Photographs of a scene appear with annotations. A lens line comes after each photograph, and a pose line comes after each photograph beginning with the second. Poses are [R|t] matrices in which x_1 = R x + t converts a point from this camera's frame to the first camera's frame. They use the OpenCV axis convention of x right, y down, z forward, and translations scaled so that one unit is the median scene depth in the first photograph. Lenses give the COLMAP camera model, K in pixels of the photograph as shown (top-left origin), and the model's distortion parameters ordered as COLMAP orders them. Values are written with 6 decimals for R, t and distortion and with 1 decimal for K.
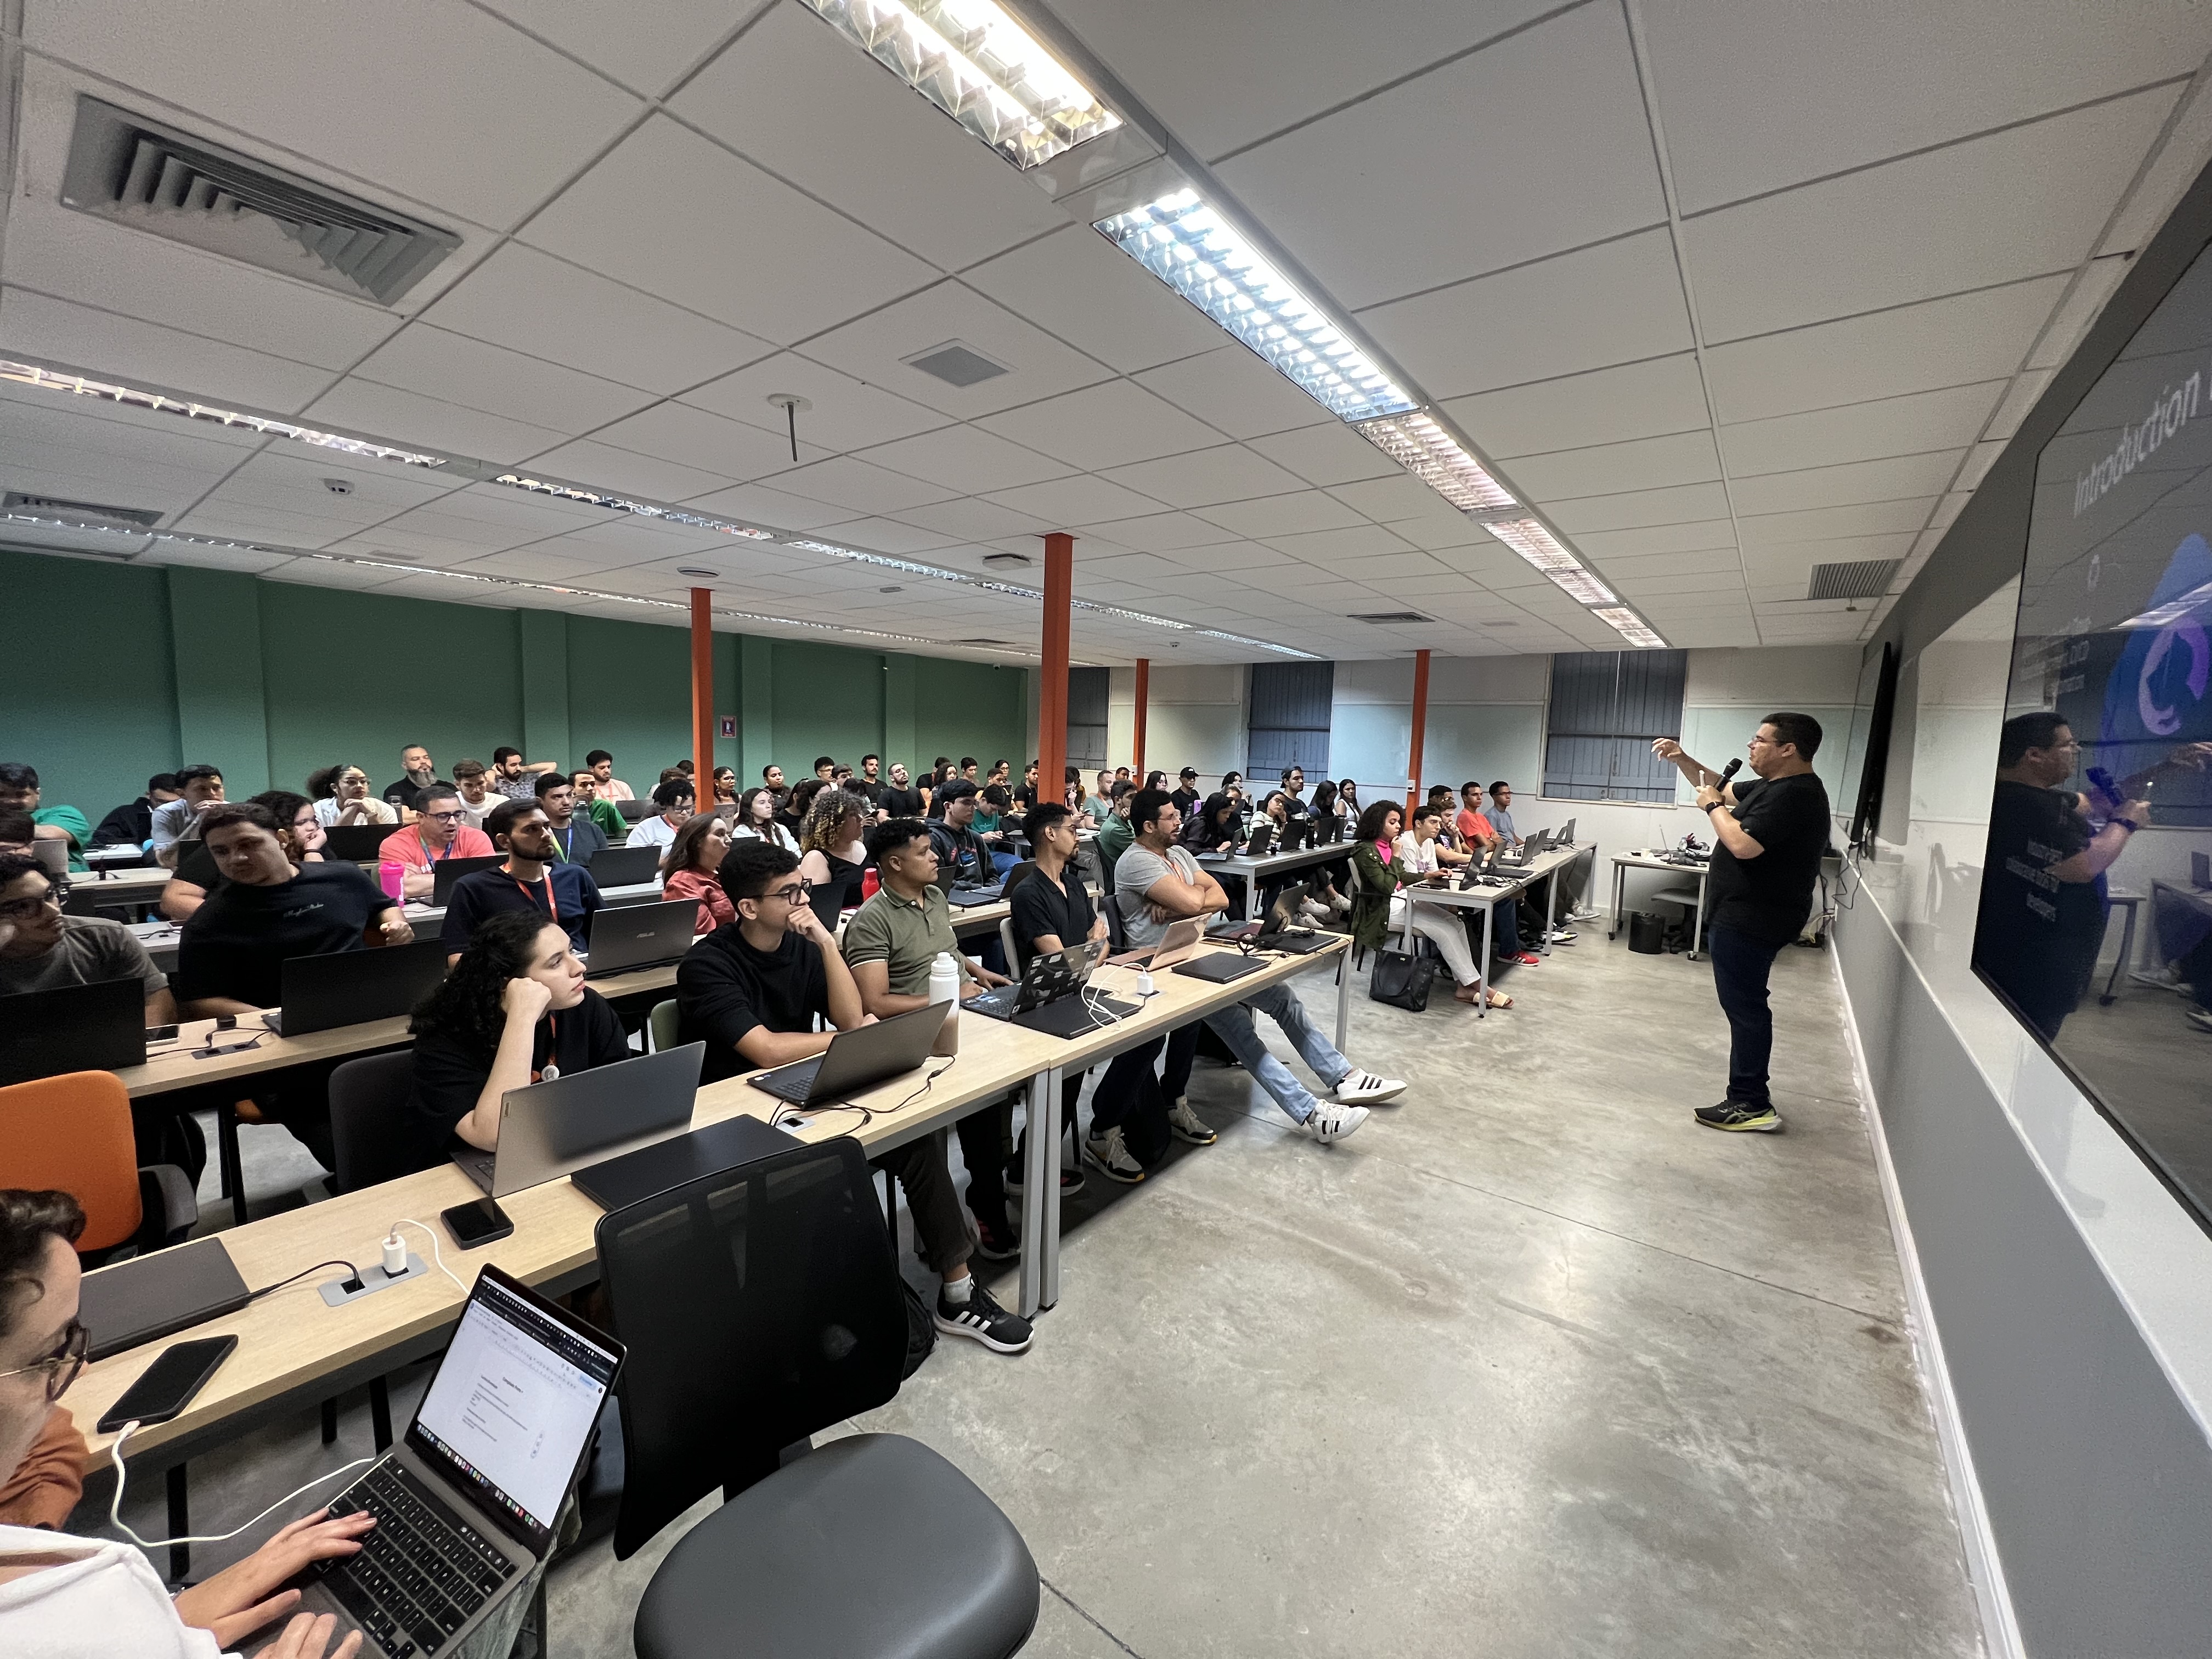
lens RADIAL K [[885.0, 0, 1104.6], [0, 885.0, 826.0], [0, 0, 1]] dist [0.000296, -0.000243]
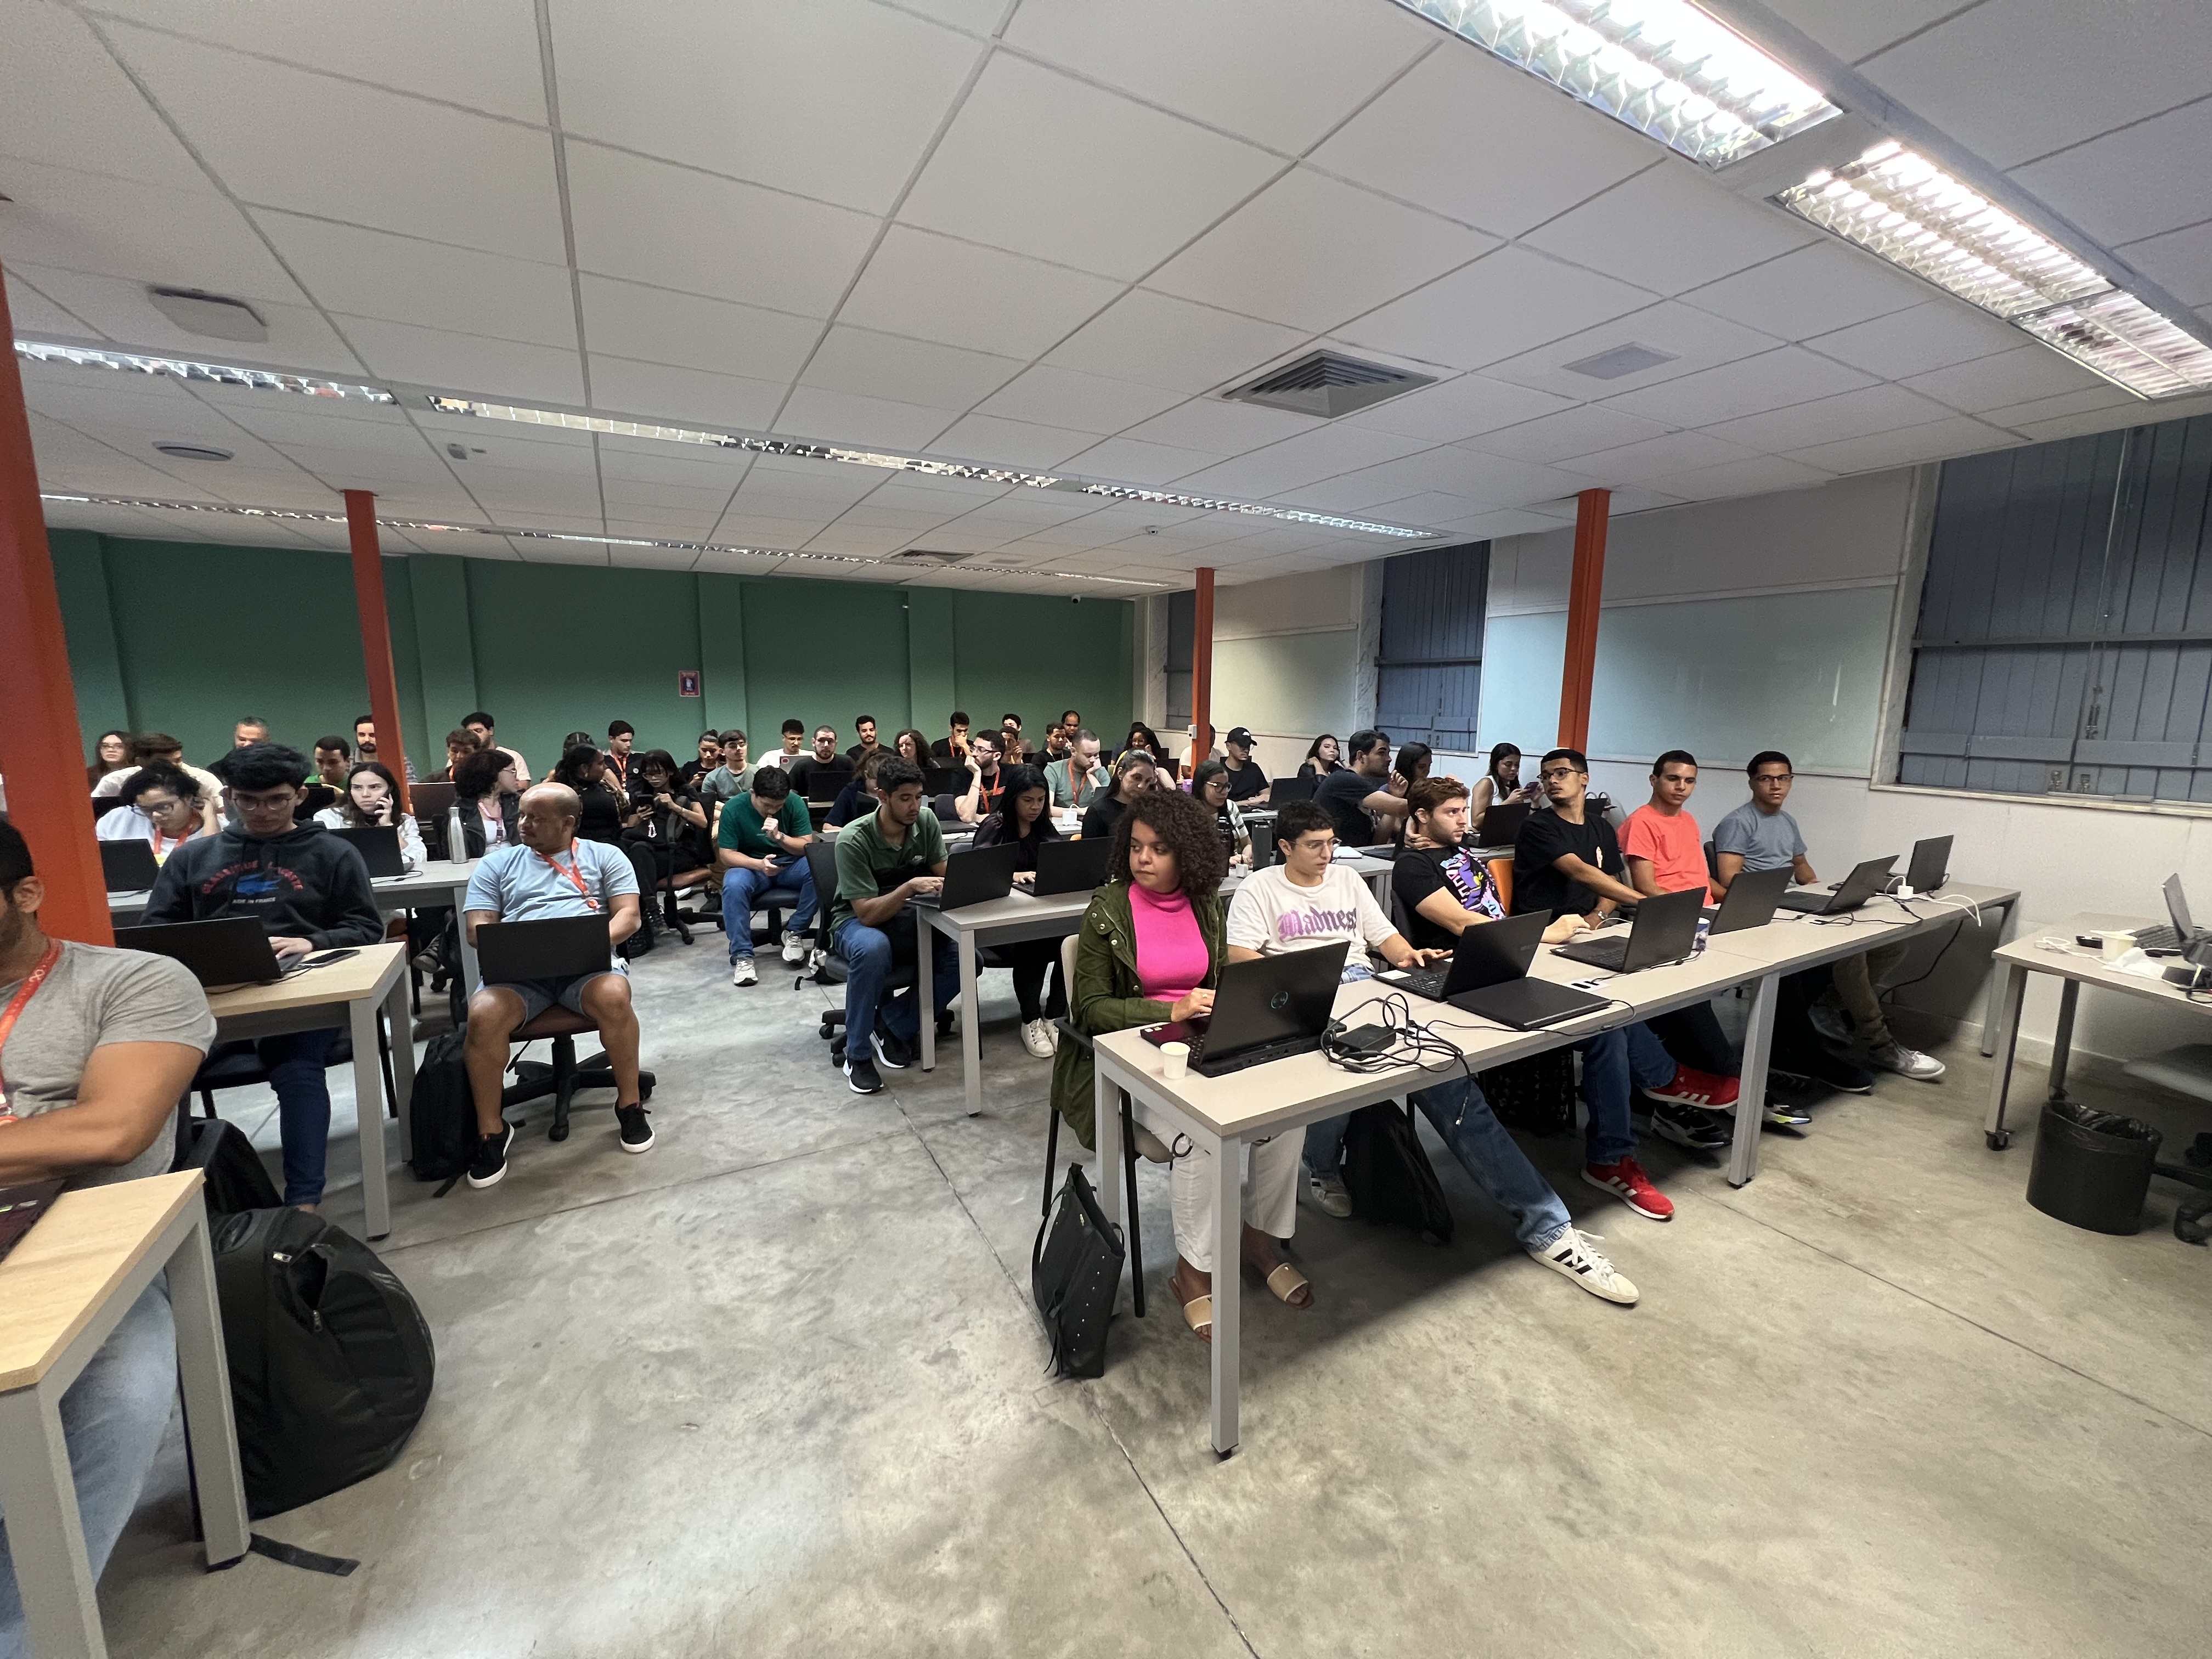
lens RADIAL K [[885.0, 0, 1112.8], [0, 885.0, 831.8], [0, 0, 1]] dist [0.000296, -0.000243]
pose [[0.916134, 0.038246, -0.399044, 0.778540], [-0.018660, 0.998428, 0.052854, -0.063064], [0.400438, -0.040975, 0.915407, 1.029214]]
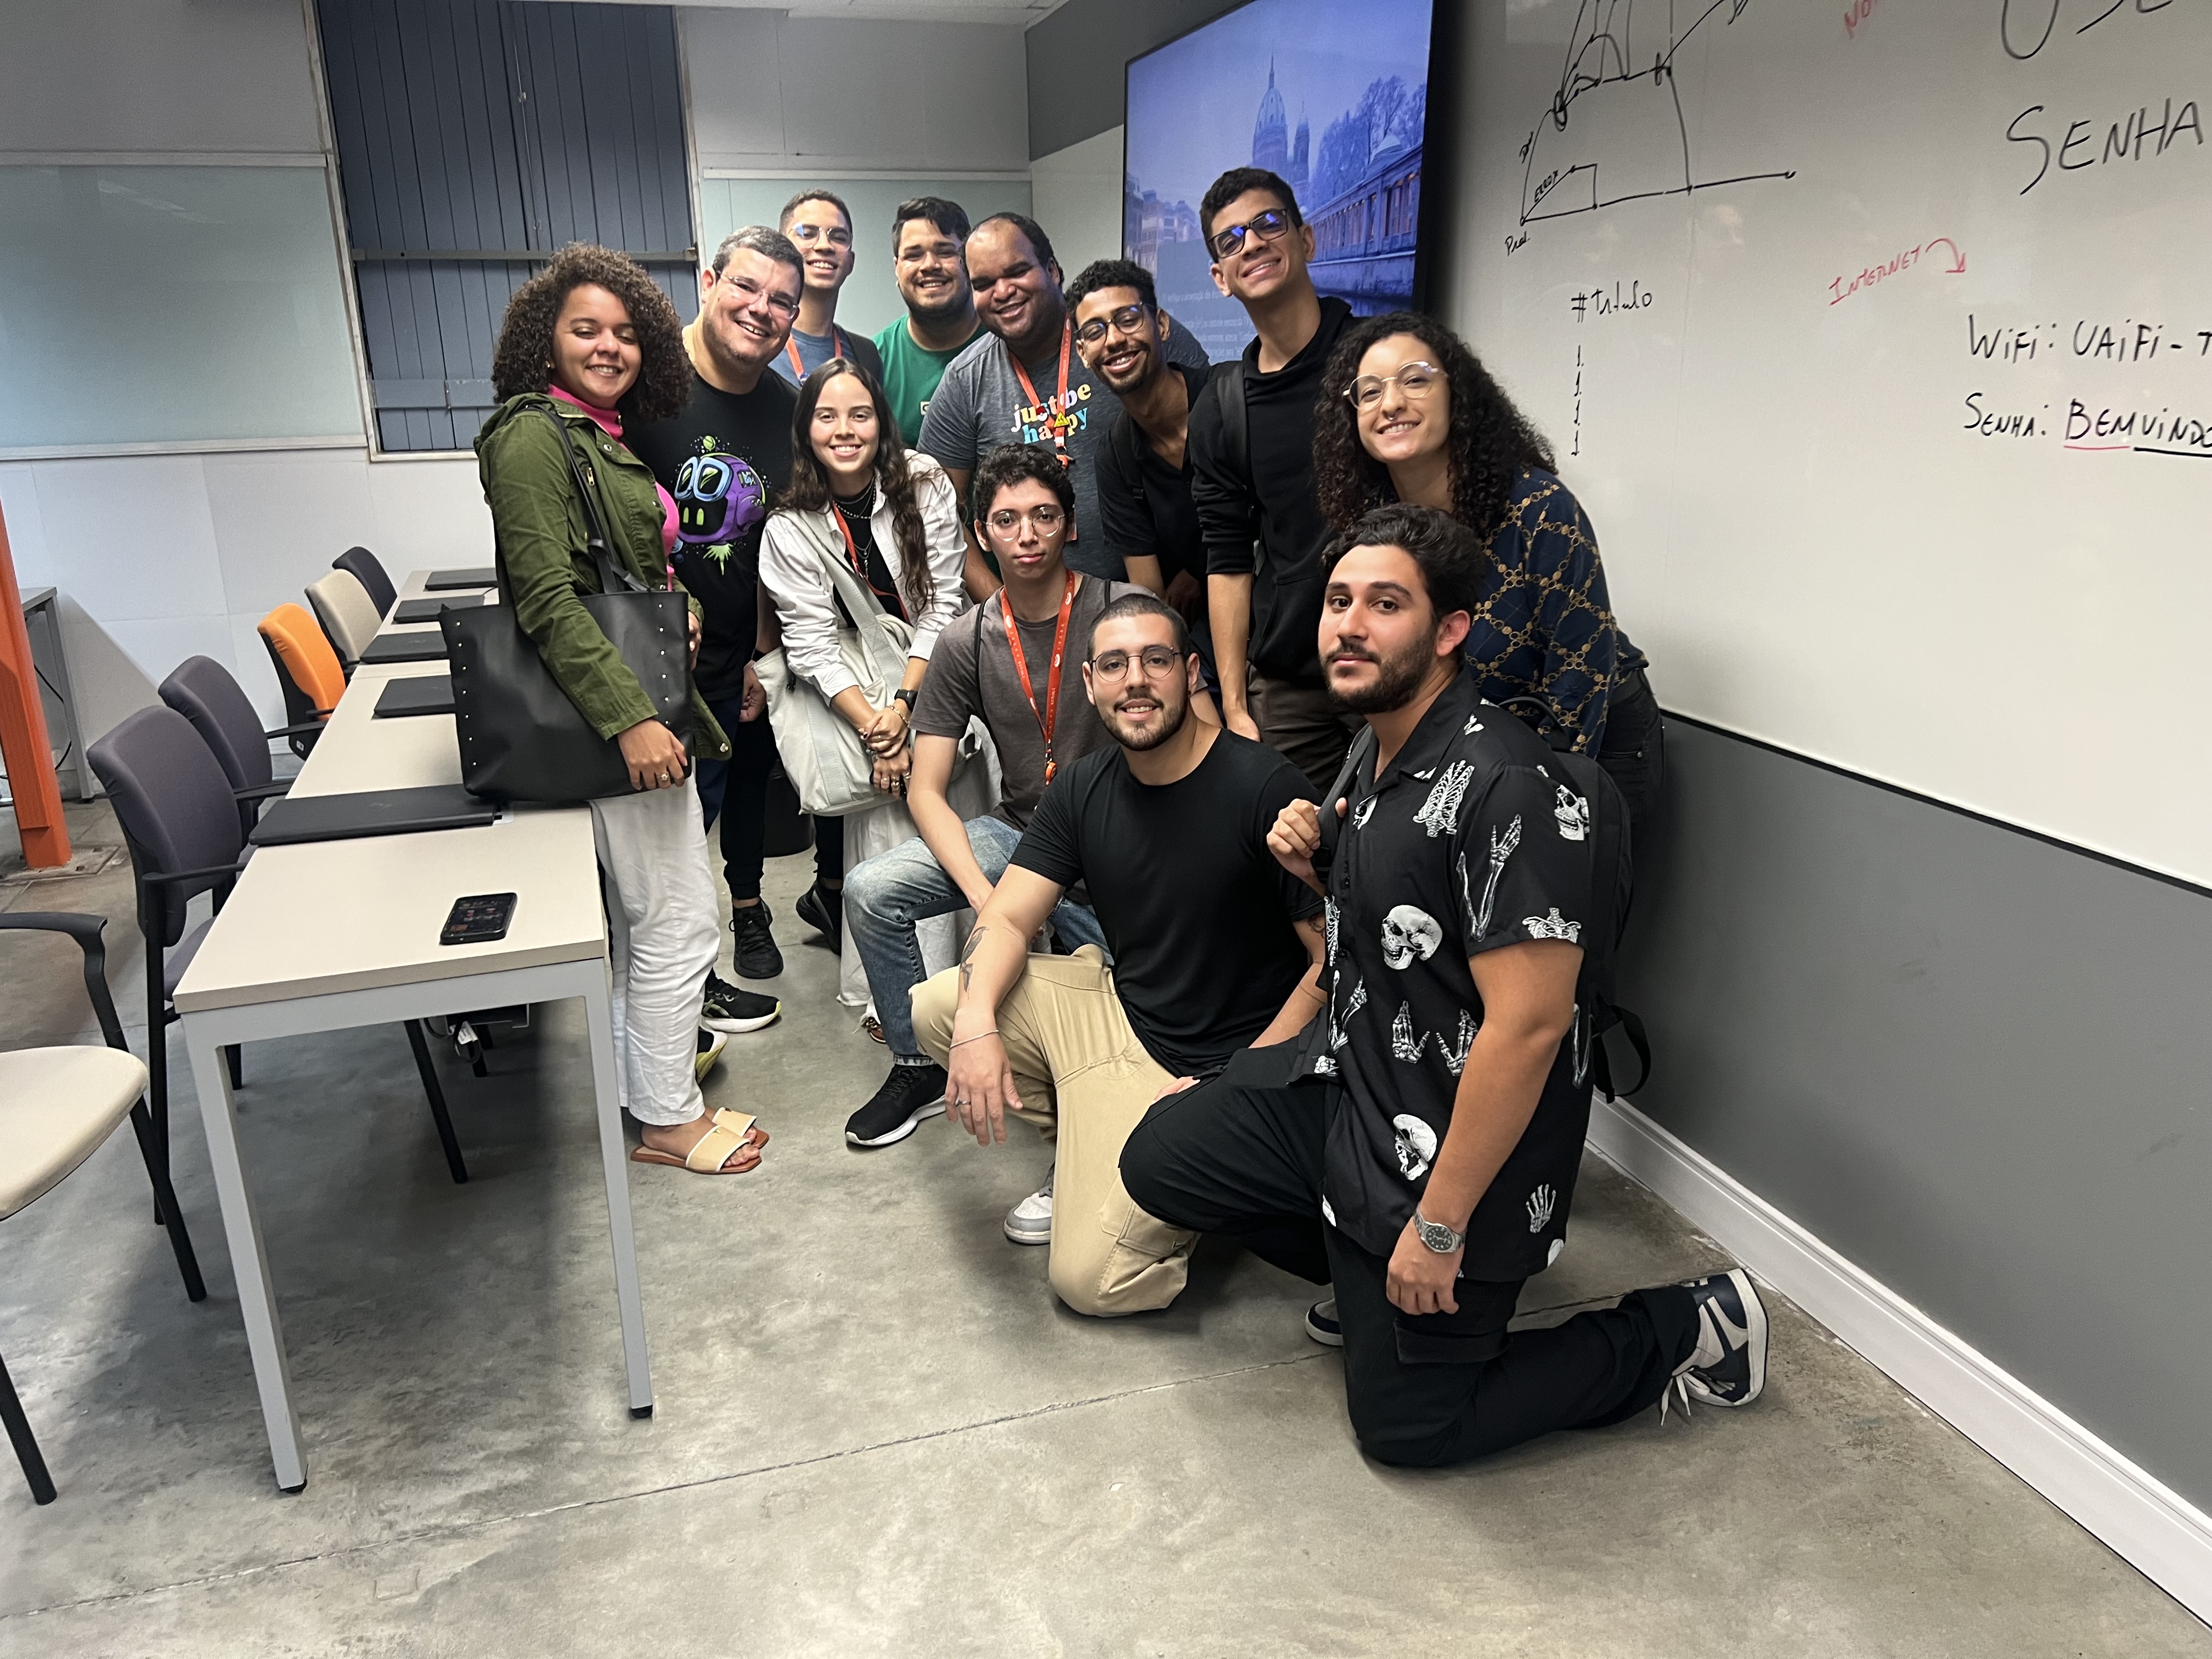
lens RADIAL K [[1659.6, 0, 1100.9], [0, 1659.6, 829.2], [0, 0, 1]] dist [0.031175, -0.028686]
pose [[0.578121, -0.271736, 0.769374, 0.291646], [0.119586, 0.960952, 0.249541, -0.052254], [-0.807140, -0.052259, 0.588042, 0.971677]]
